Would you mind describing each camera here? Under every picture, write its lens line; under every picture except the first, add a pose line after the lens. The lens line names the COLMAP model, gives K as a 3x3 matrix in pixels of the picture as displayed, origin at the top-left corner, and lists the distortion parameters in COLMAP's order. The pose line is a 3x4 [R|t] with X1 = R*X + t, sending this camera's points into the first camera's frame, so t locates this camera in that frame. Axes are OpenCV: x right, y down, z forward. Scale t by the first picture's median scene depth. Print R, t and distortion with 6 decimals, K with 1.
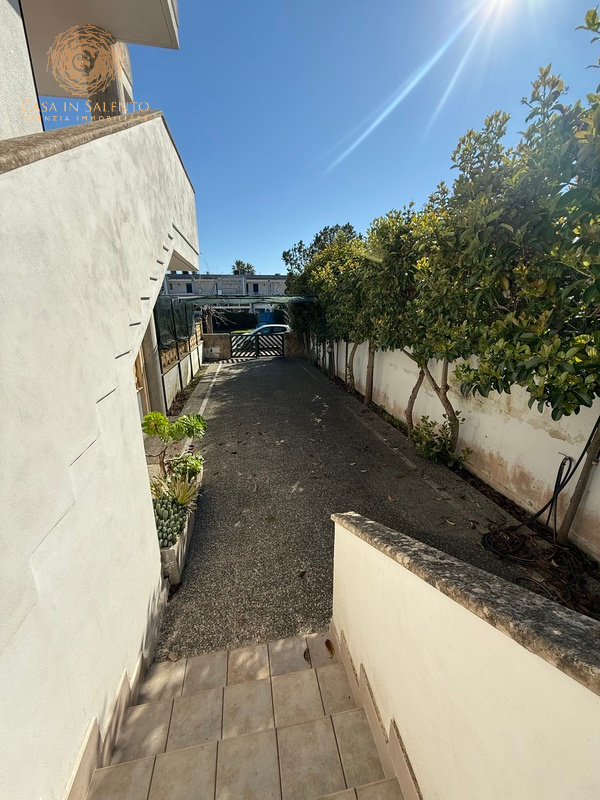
lens RADIAL K [[319.4, 0, 301.9], [0, 319.4, 397.6], [0, 0, 1]] dist [0.000684, 0.001016]
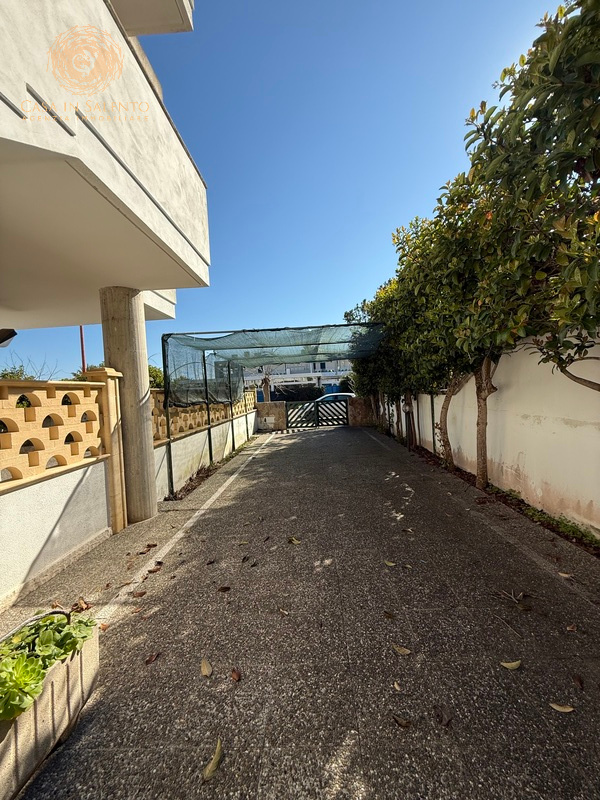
lens RADIAL K [[319.4, 0, 301.9], [0, 319.4, 397.6], [0, 0, 1]] dist [0.000684, 0.001016]
pose [[0.976310, -0.041775, -0.212307, 0.009753], [-0.010585, 0.970791, -0.239694, 0.003504], [0.216119, 0.236263, 0.947350, 0.266543]]
